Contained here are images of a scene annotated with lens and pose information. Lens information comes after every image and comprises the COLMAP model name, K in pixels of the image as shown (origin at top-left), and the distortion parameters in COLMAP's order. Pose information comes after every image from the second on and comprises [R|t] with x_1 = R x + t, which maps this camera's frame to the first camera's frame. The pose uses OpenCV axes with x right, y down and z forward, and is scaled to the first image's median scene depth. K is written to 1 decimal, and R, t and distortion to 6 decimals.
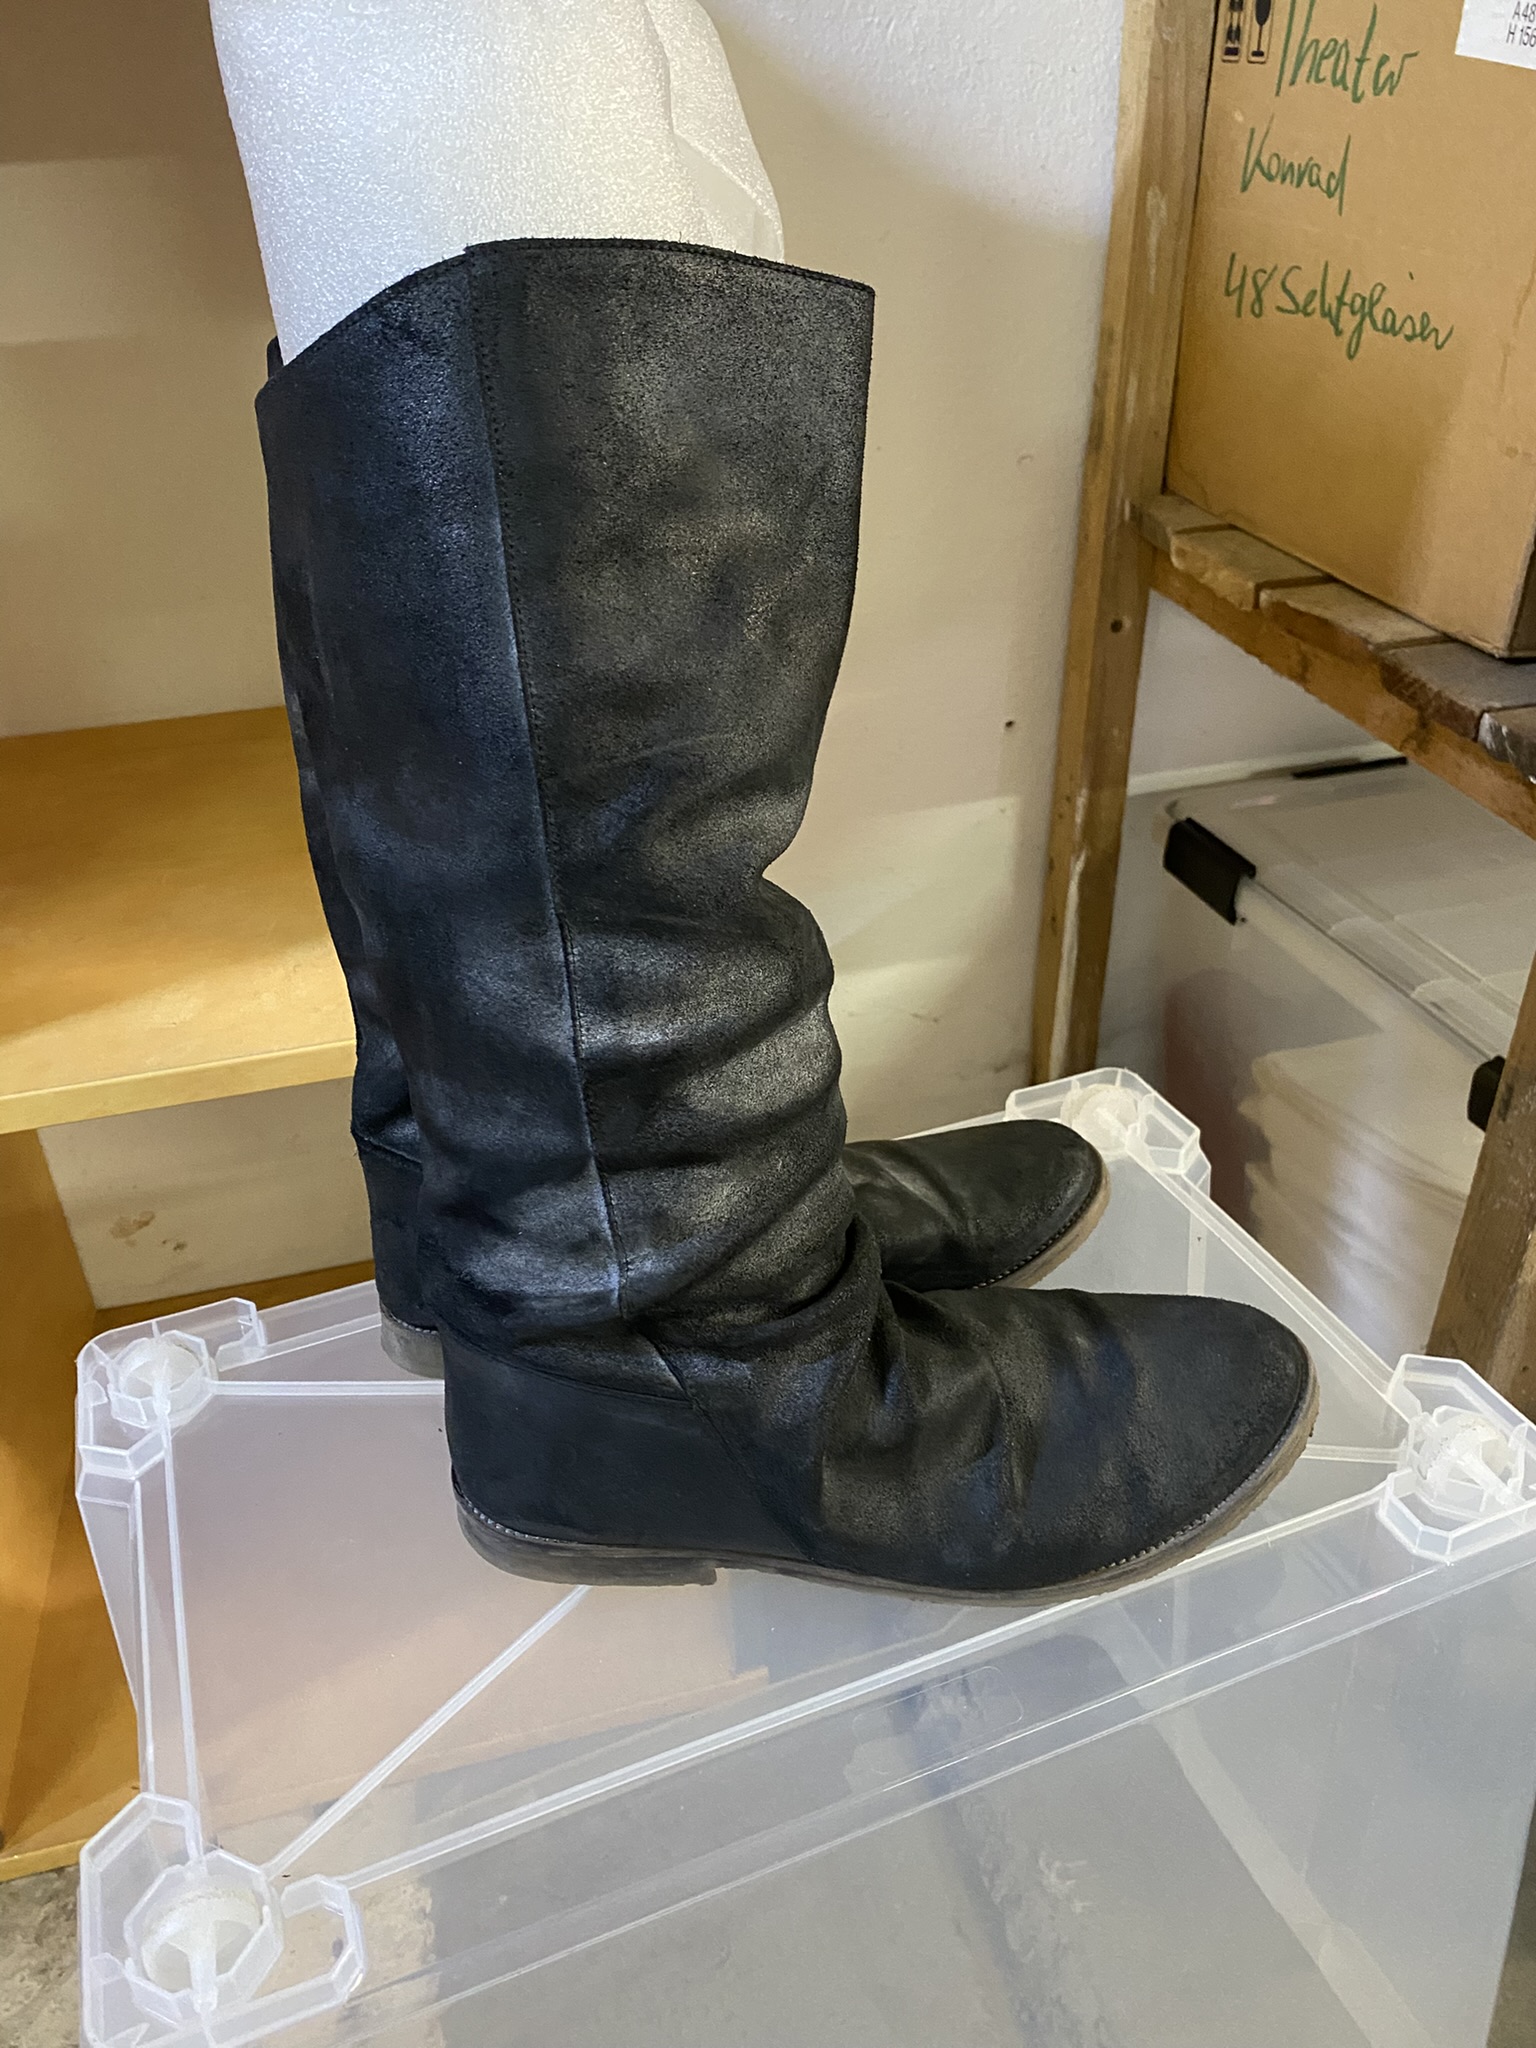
lens RADIAL K [[1547.9, 0, 772.0], [0, 1547.9, 1014.7], [0, 0, 1]] dist [-0.004697, -0.002209]
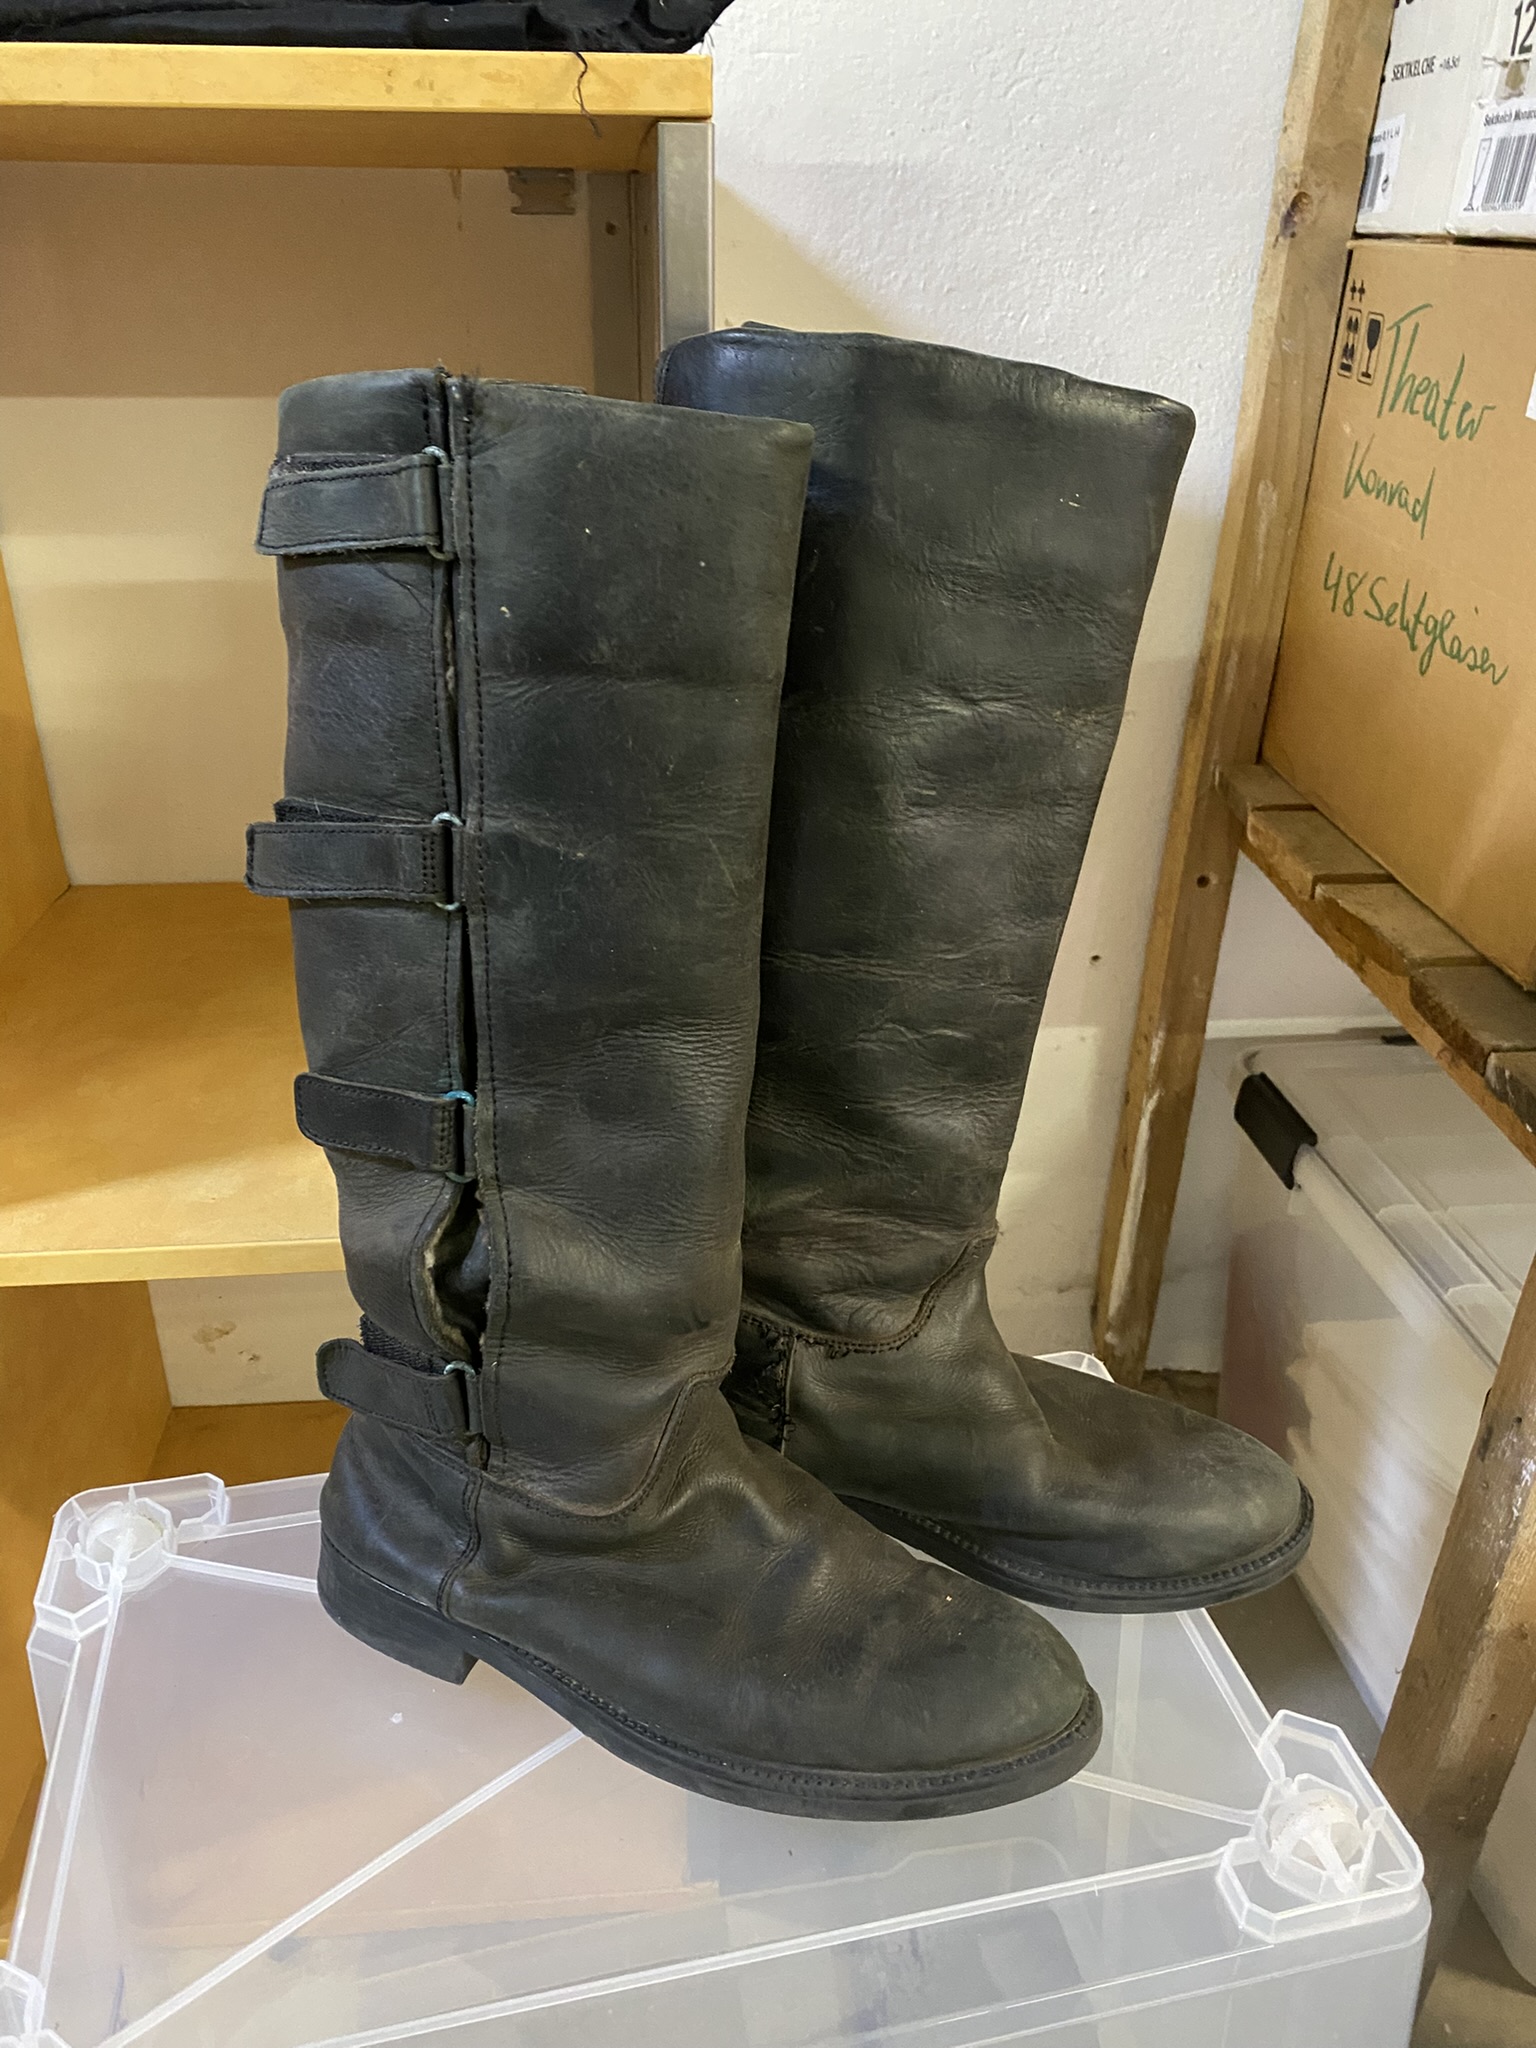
lens RADIAL K [[1547.9, 0, 772.0], [0, 1547.9, 1014.7], [0, 0, 1]] dist [-0.004697, -0.002209]
pose [[0.986929, 0.113535, -0.114370, 0.086150], [-0.122097, 0.989986, -0.070850, -0.071095], [0.105181, 0.083889, 0.990909, -0.039490]]
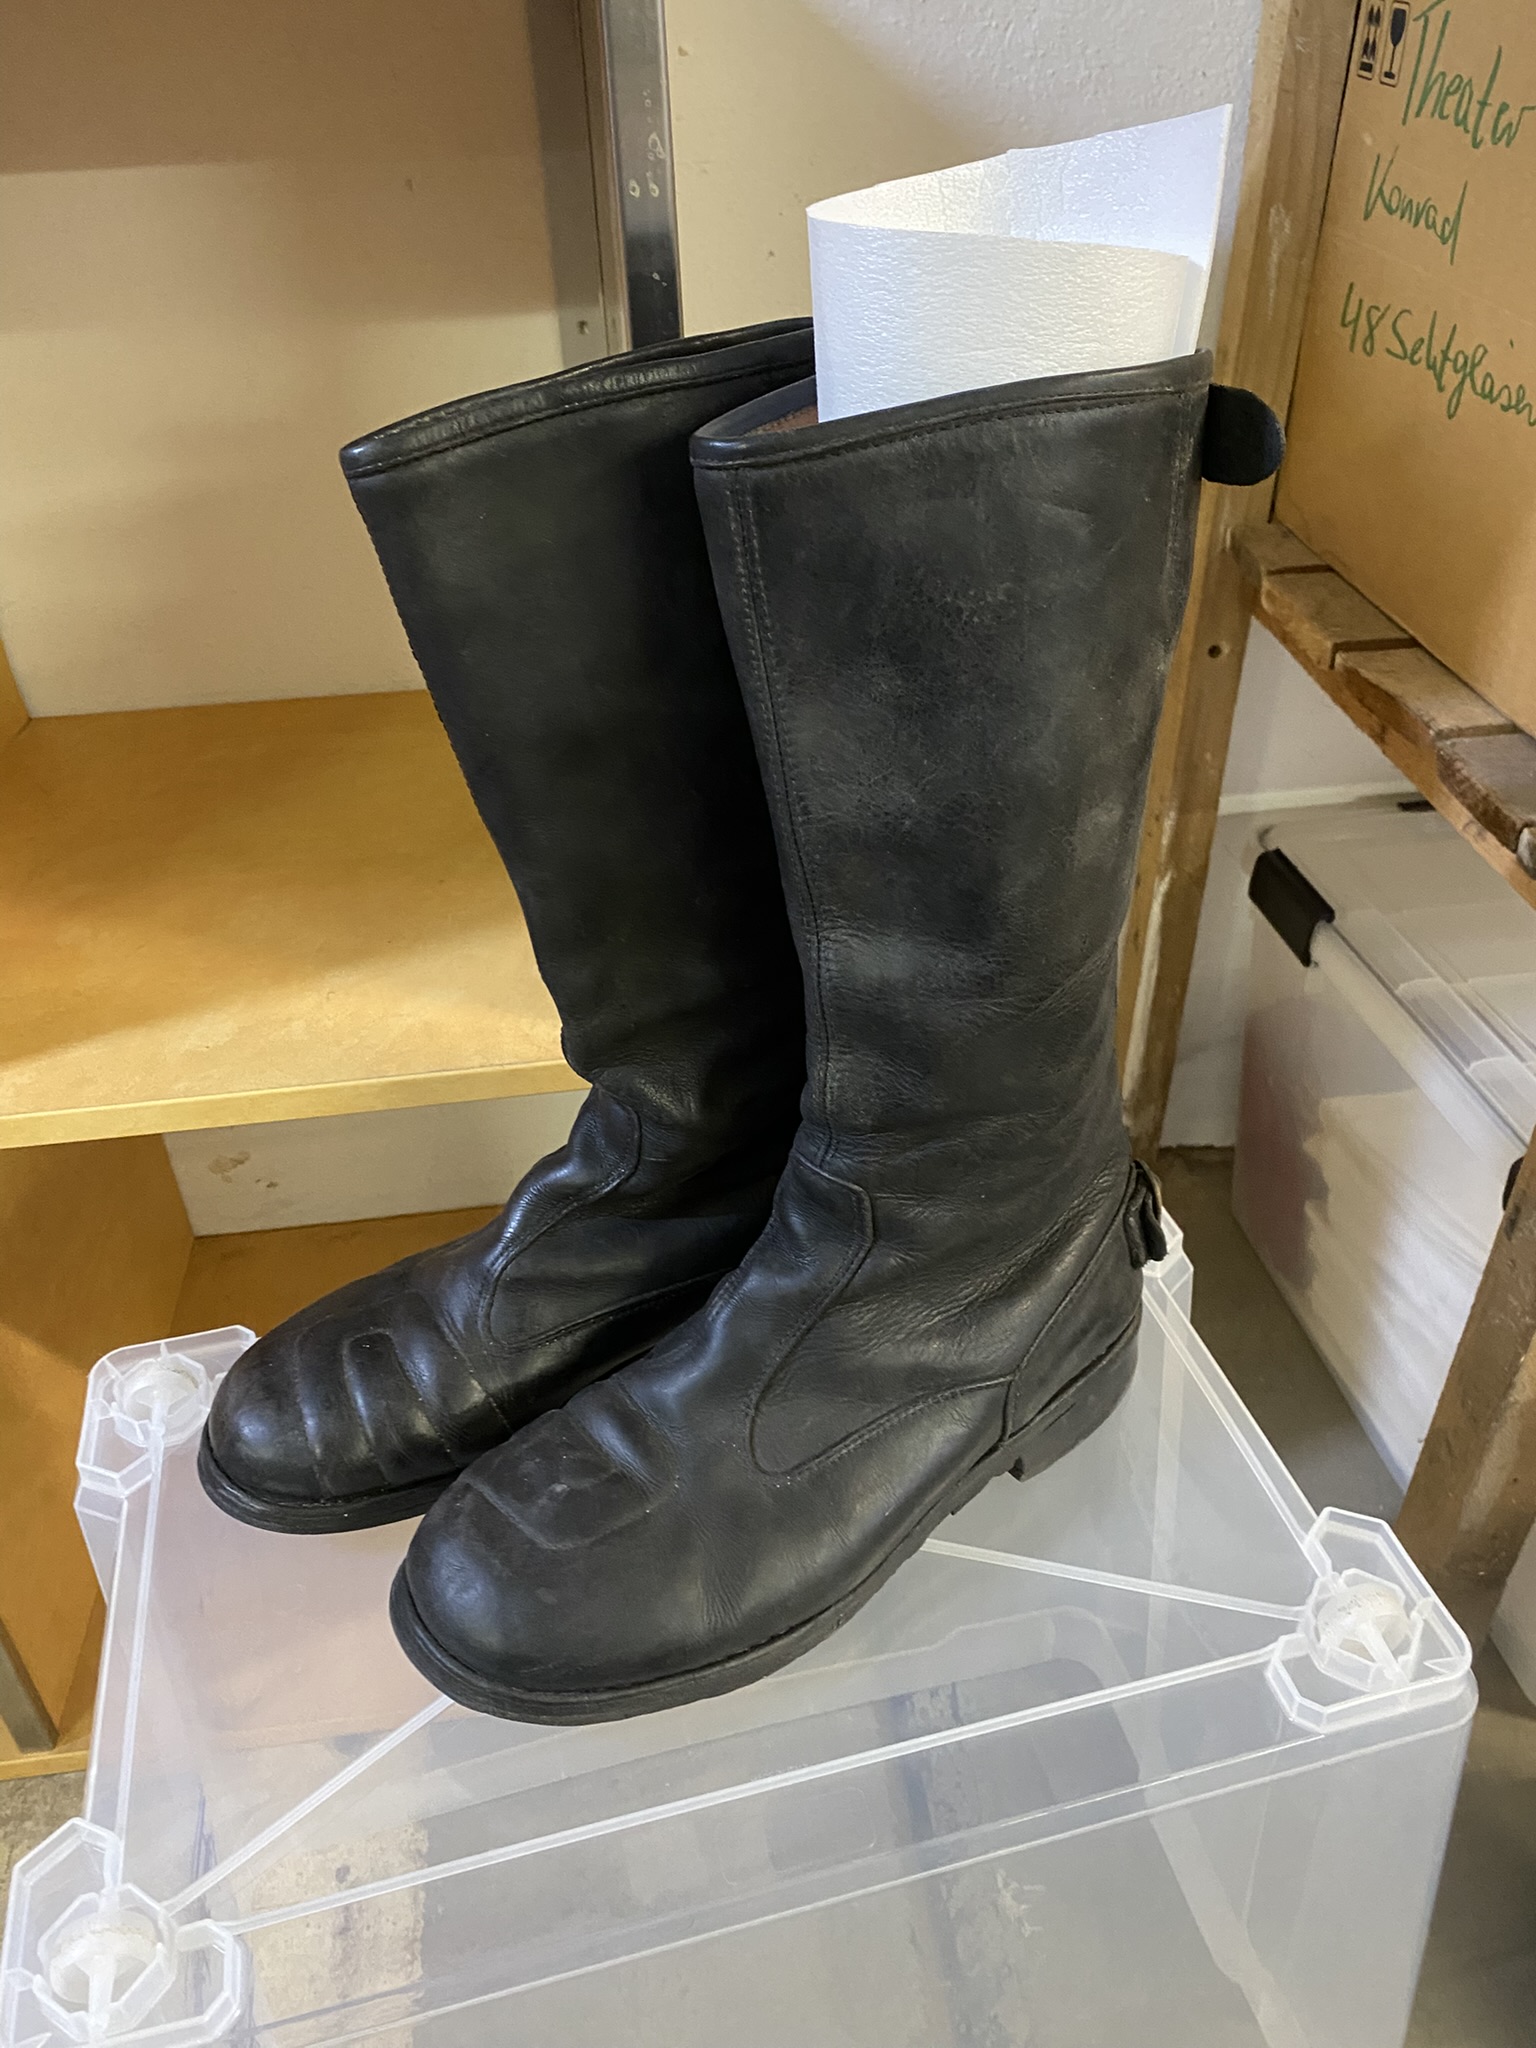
lens RADIAL K [[1552.6, 0, 781.8], [0, 1552.6, 1017.7], [0, 0, 1]] dist [-0.002478, -0.000096]
pose [[0.992773, 0.074701, -0.093922, 0.076812], [-0.068380, 0.995283, 0.068815, -0.087159], [0.098620, -0.061895, 0.993198, -0.015138]]
